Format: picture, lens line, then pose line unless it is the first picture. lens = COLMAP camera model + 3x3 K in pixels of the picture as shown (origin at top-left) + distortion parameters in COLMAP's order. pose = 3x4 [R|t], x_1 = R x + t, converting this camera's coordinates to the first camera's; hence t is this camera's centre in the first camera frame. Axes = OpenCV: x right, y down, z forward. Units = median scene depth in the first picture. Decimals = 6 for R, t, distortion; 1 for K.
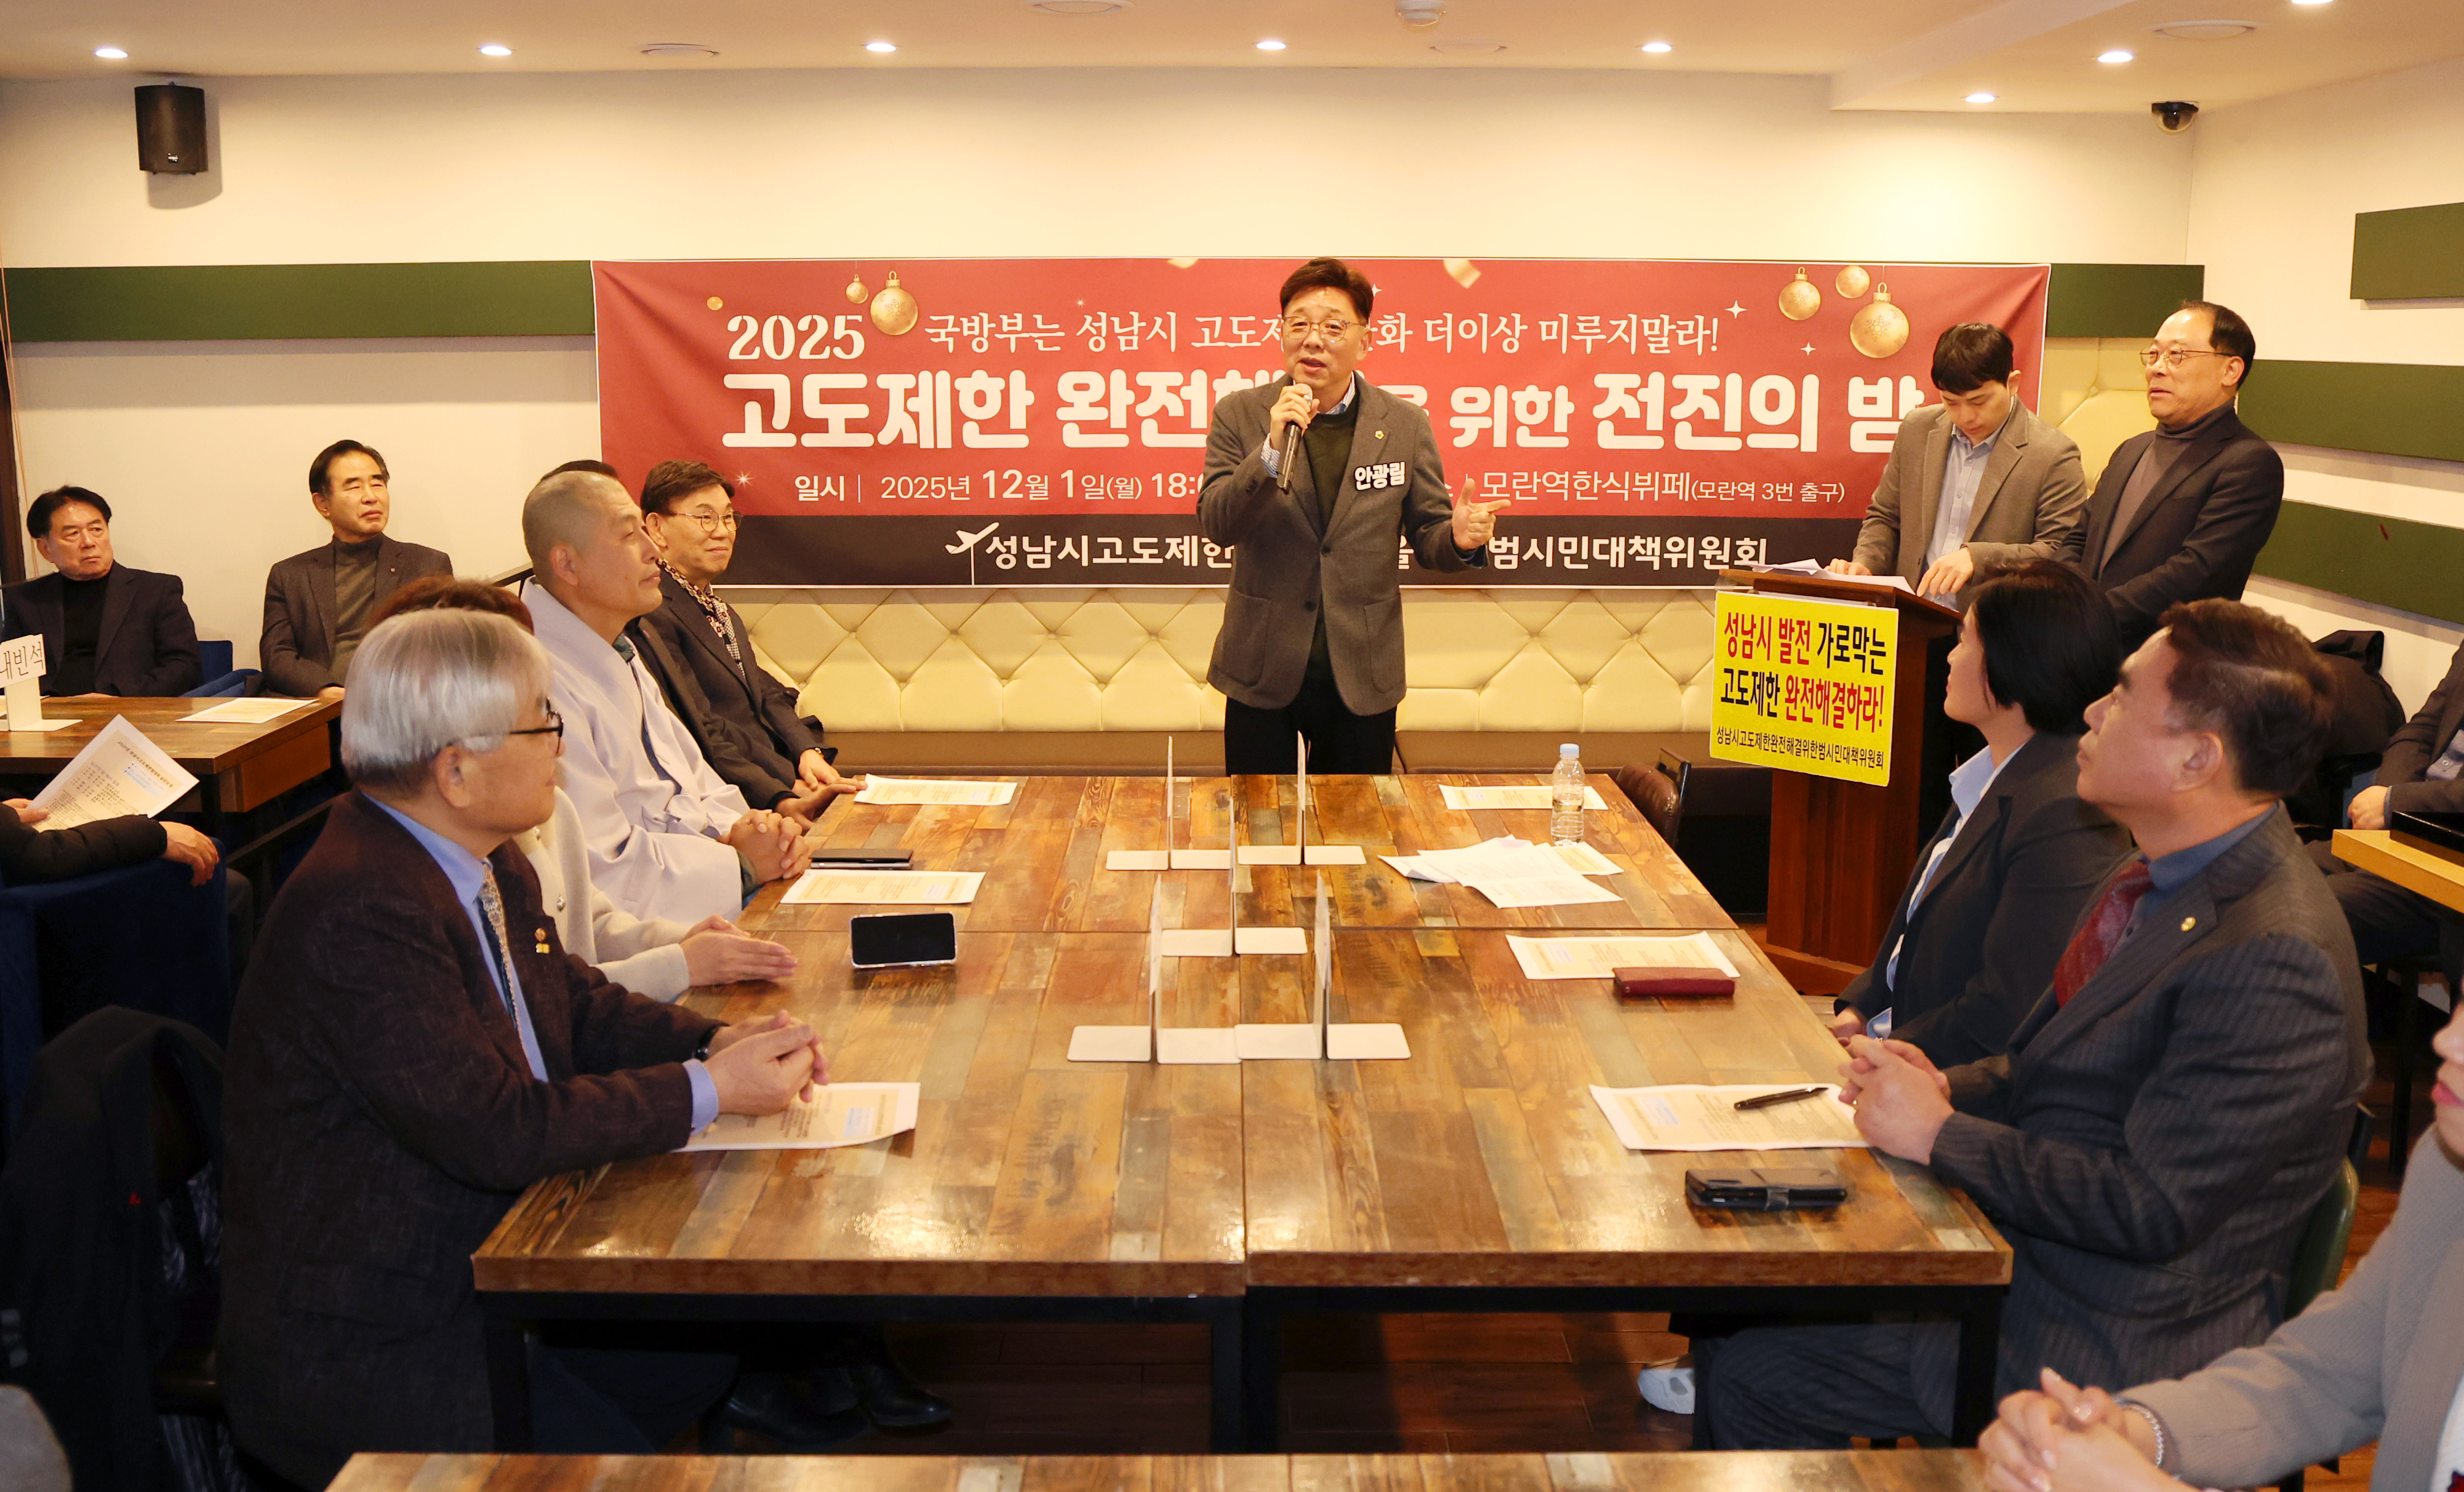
lens RADIAL K [[2294.3, 0, 1238.2], [0, 2294.3, 735.1], [0, 0, 1]] dist [-0.044573, 0.000000]
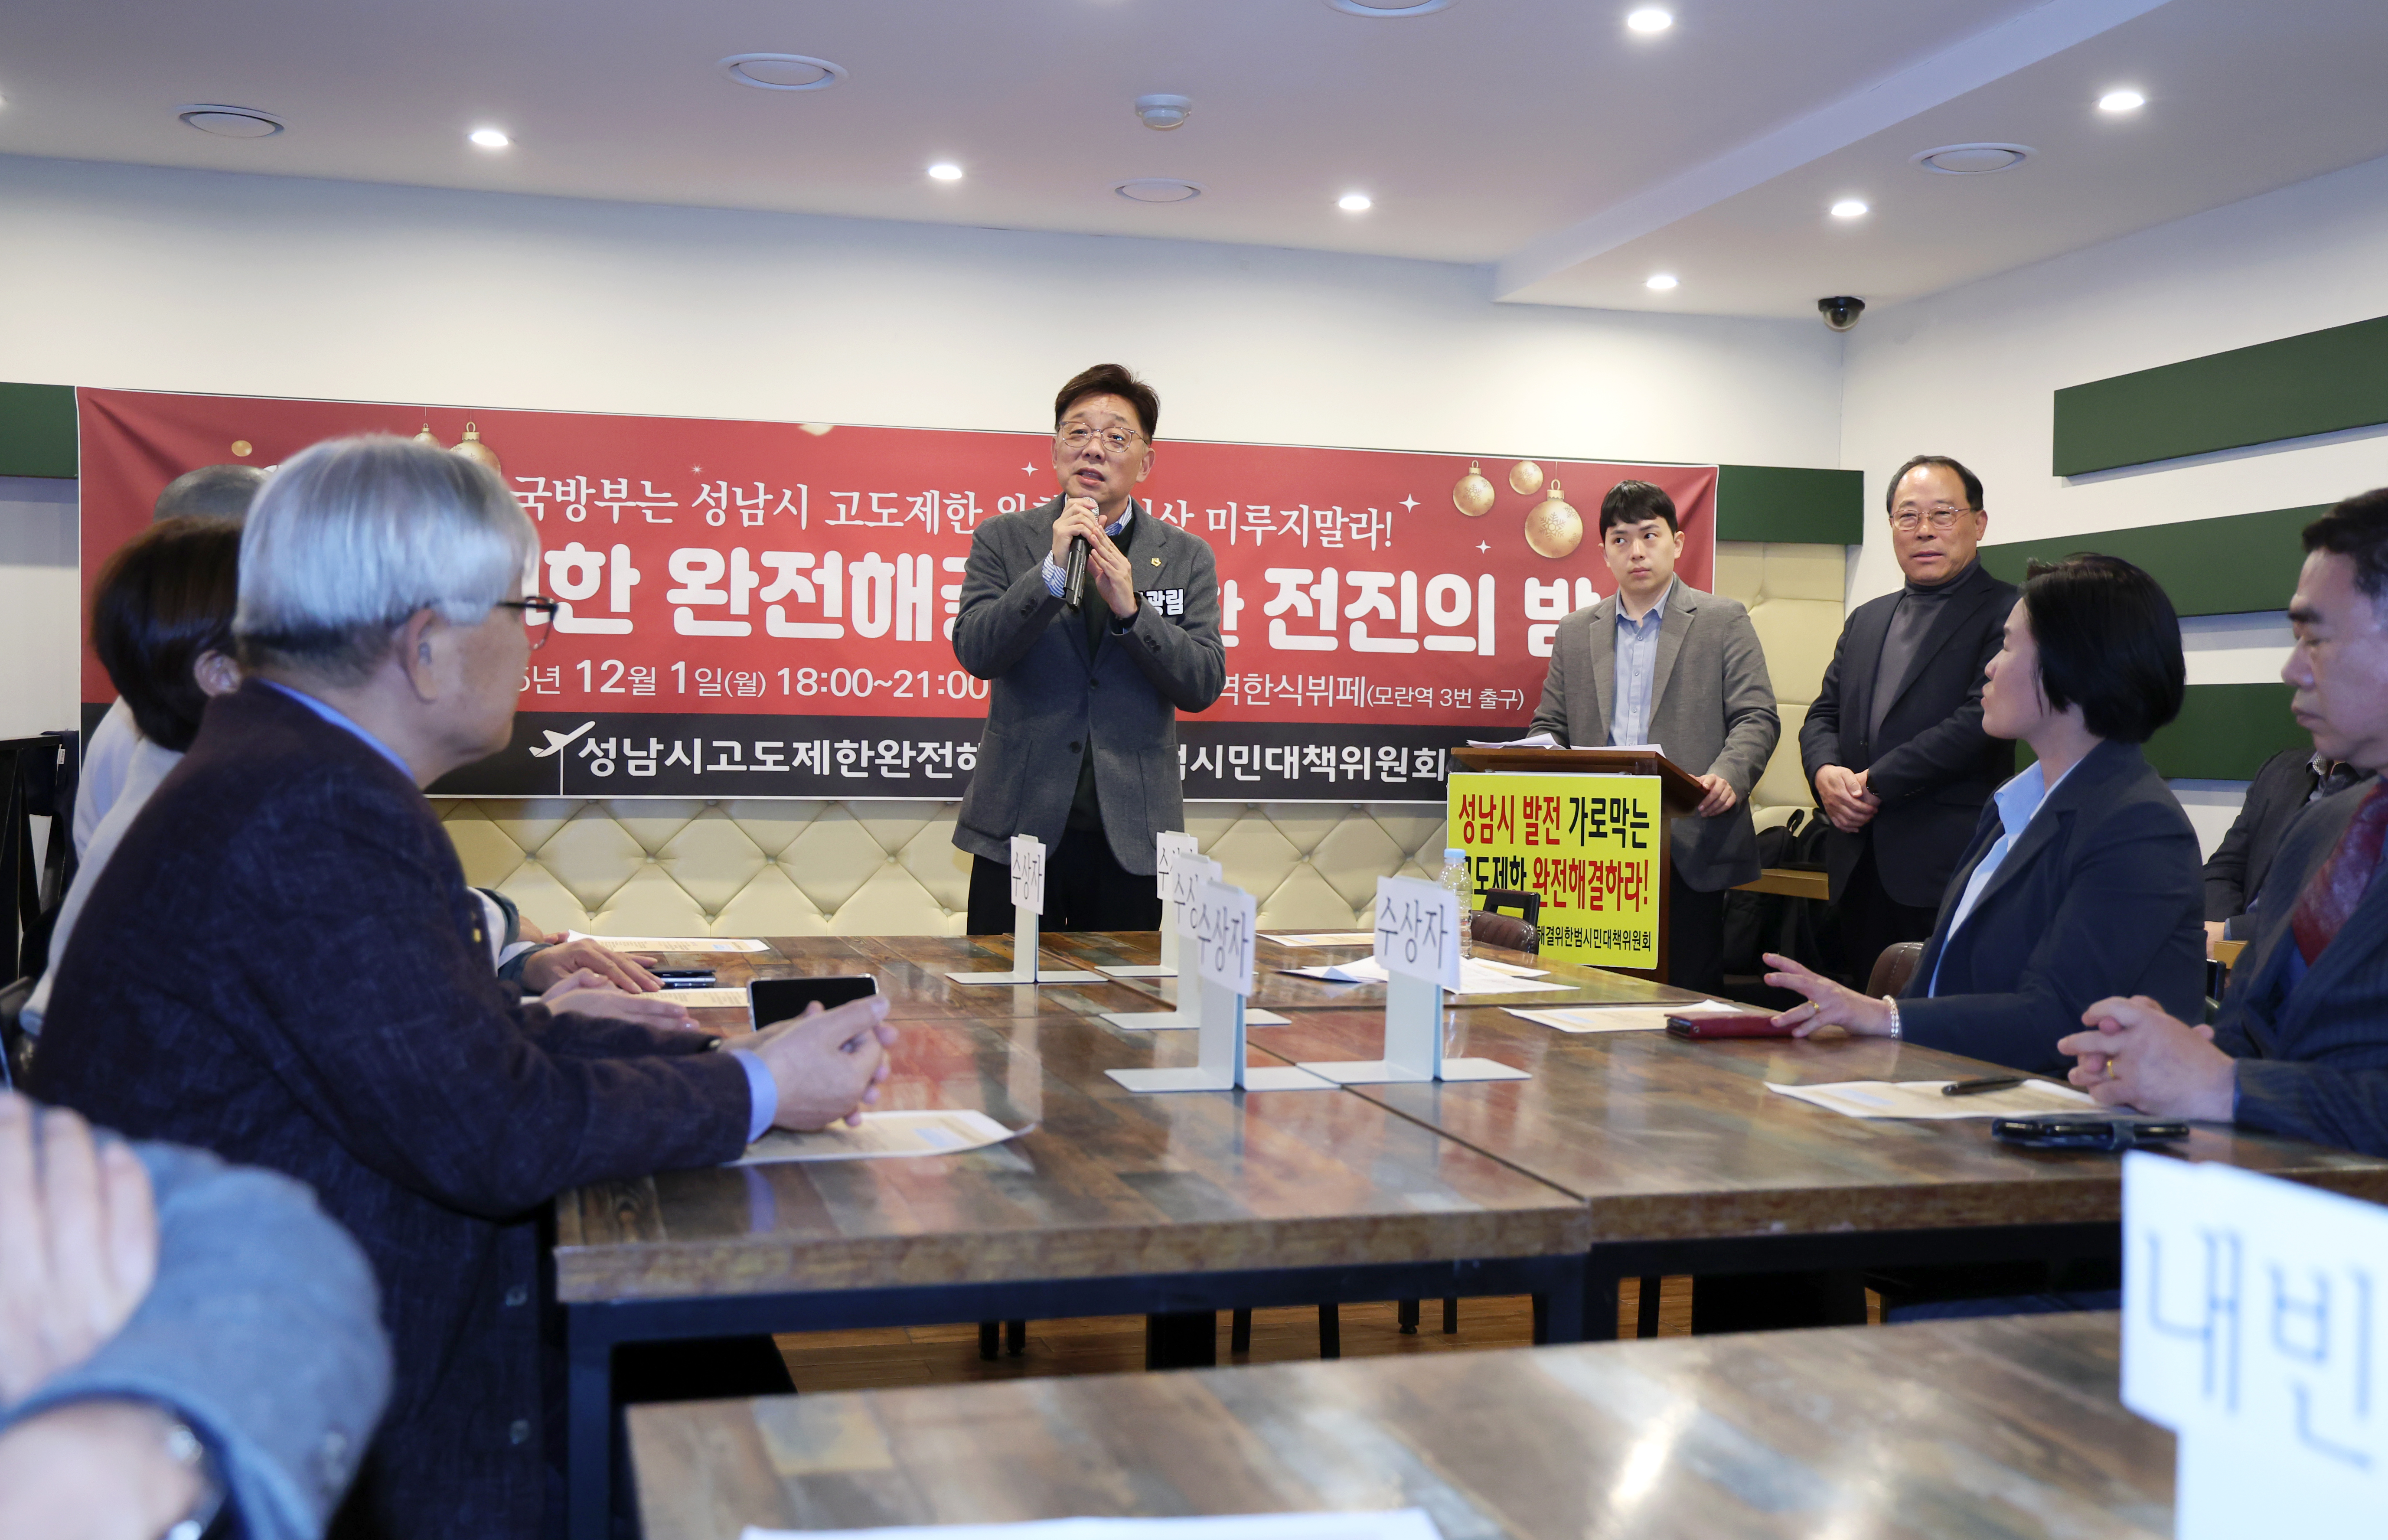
lens RADIAL K [[2452.6, 0, 1223.6], [0, 2452.6, 800.4], [0, 0, 1]] dist [0.049150, 0.000000]
pose [[0.965256, 0.002762, 0.261293, -0.119405], [0.034932, 0.989605, -0.139508, 0.072689], [-0.258962, 0.143788, 0.955125, 0.074374]]
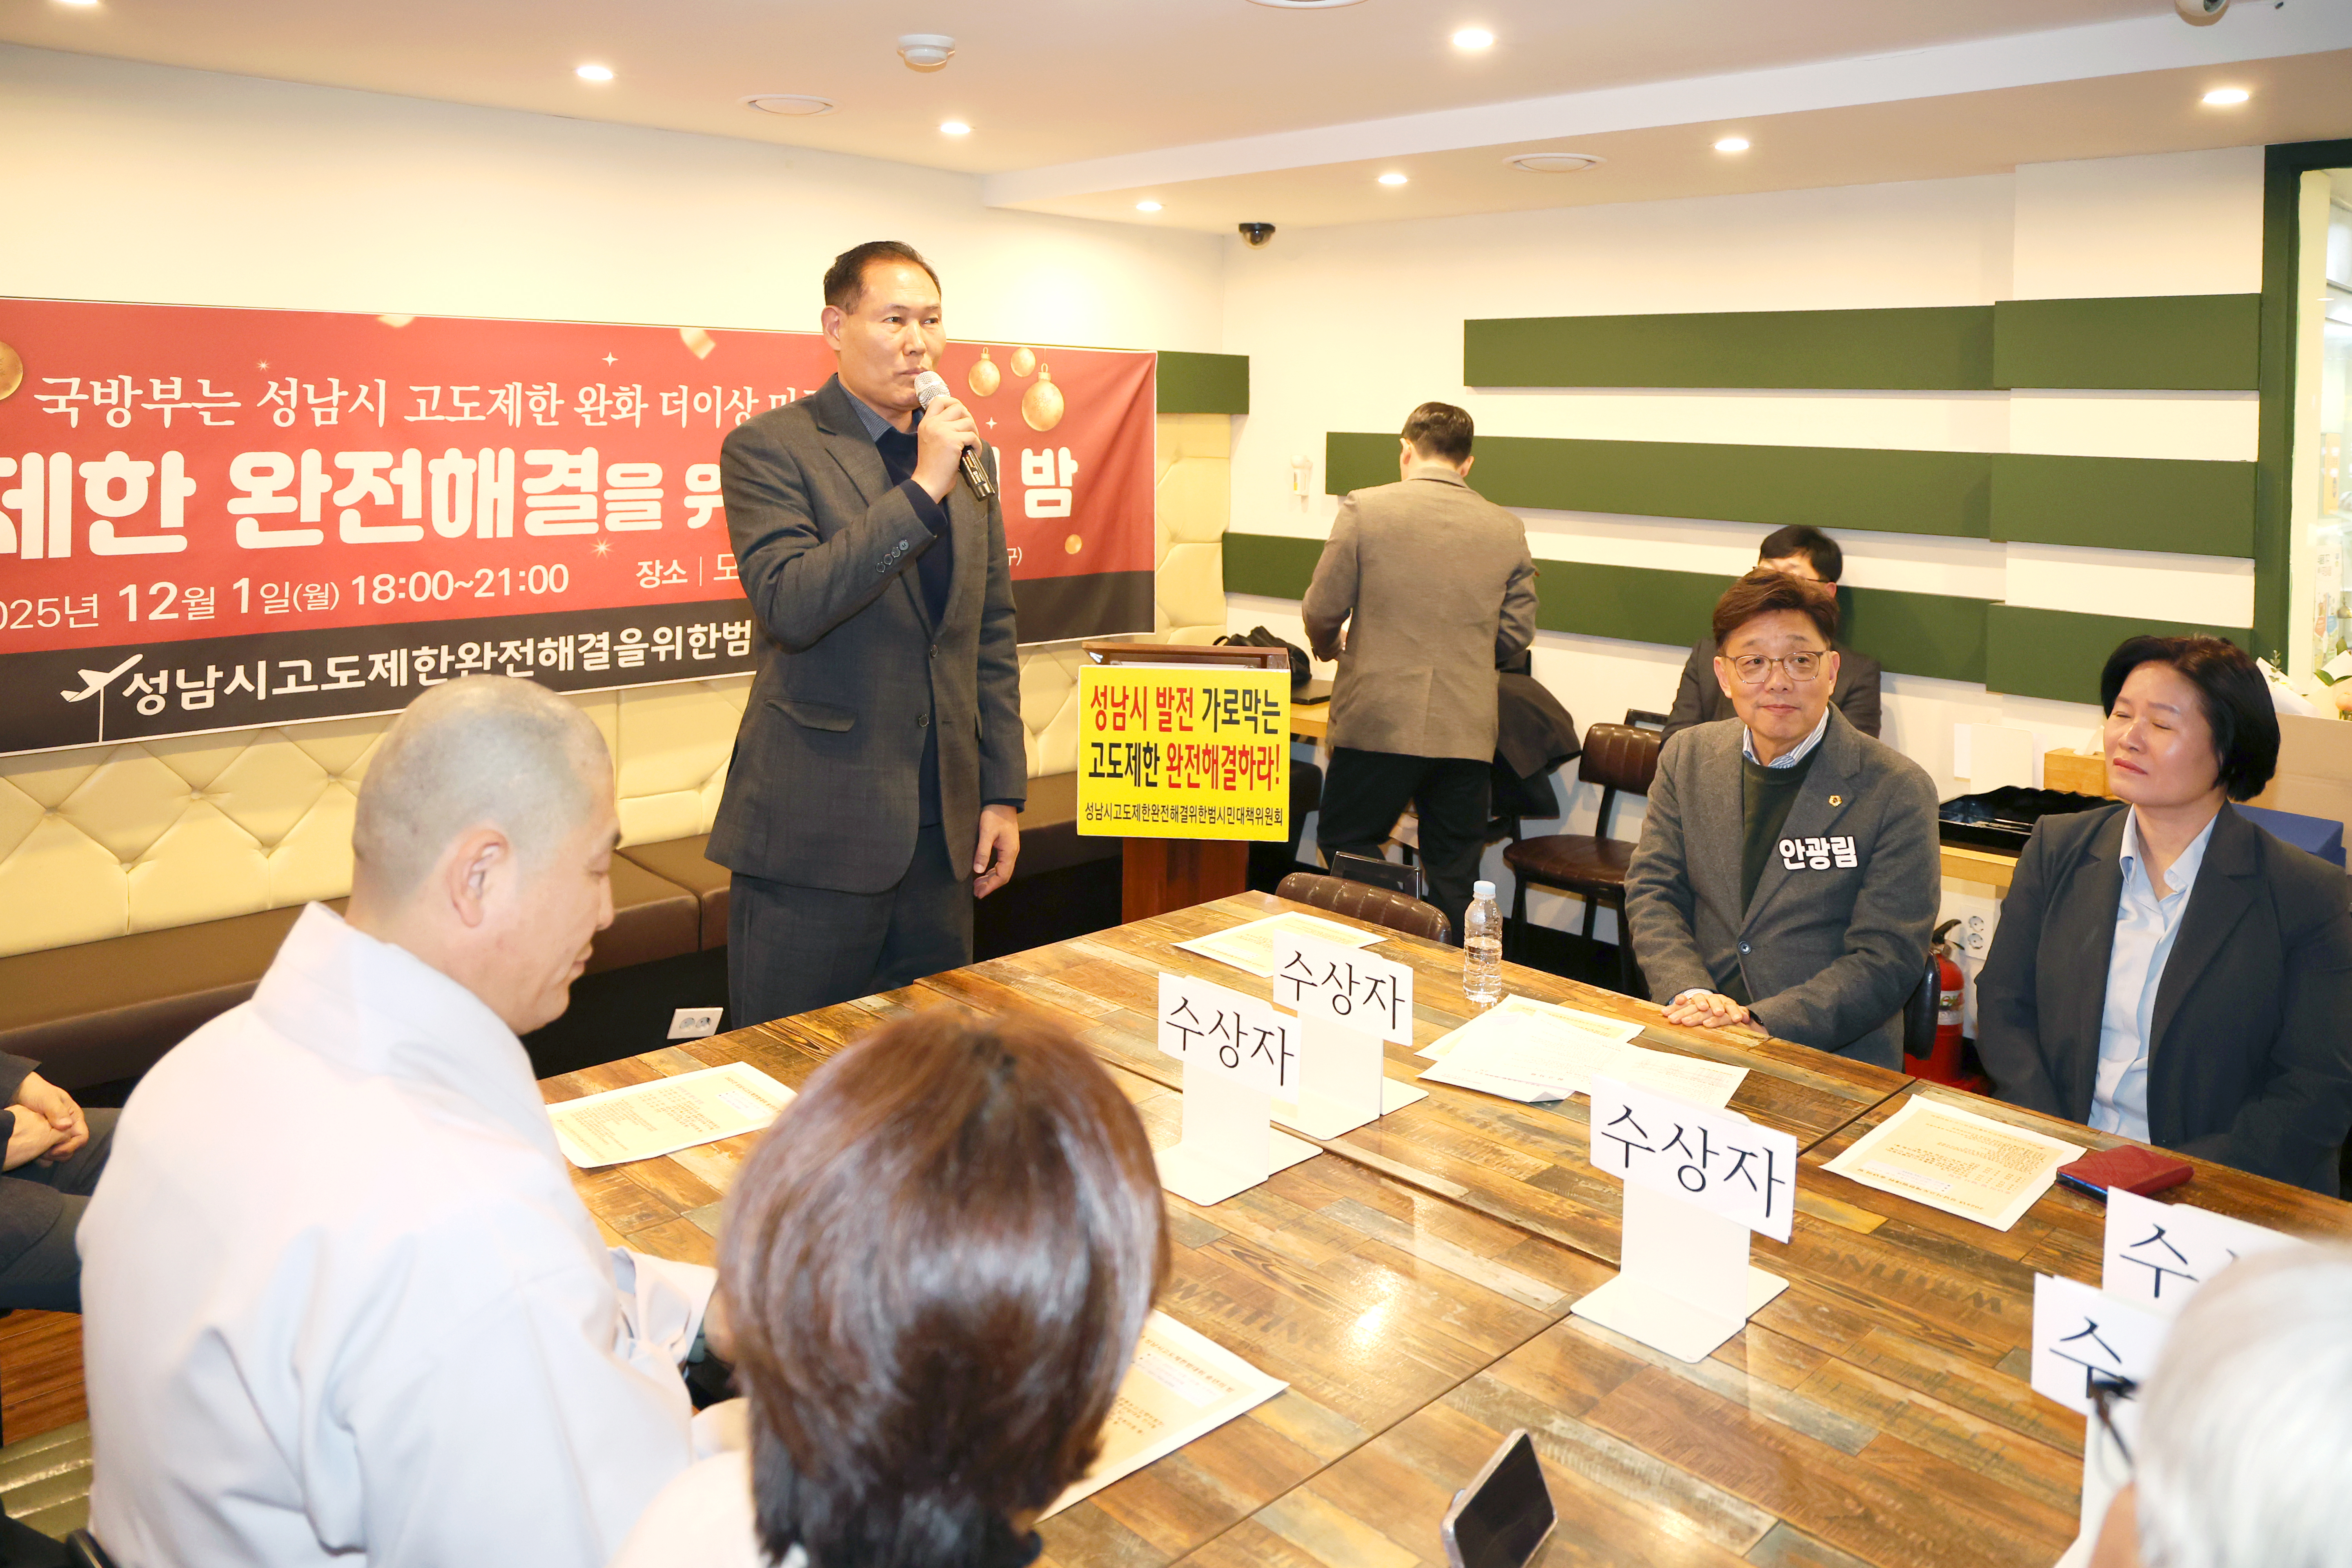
lens RADIAL K [[1737.7, 0, 1138.0], [0, 1737.7, 443.3], [0, 0, 1]] dist [-0.016250, 0.007876]
pose [[0.729113, -0.005925, 0.684368, -0.256139], [0.107694, 0.988498, -0.106176, -0.066780], [-0.675867, 0.151117, 0.721365, 0.372292]]
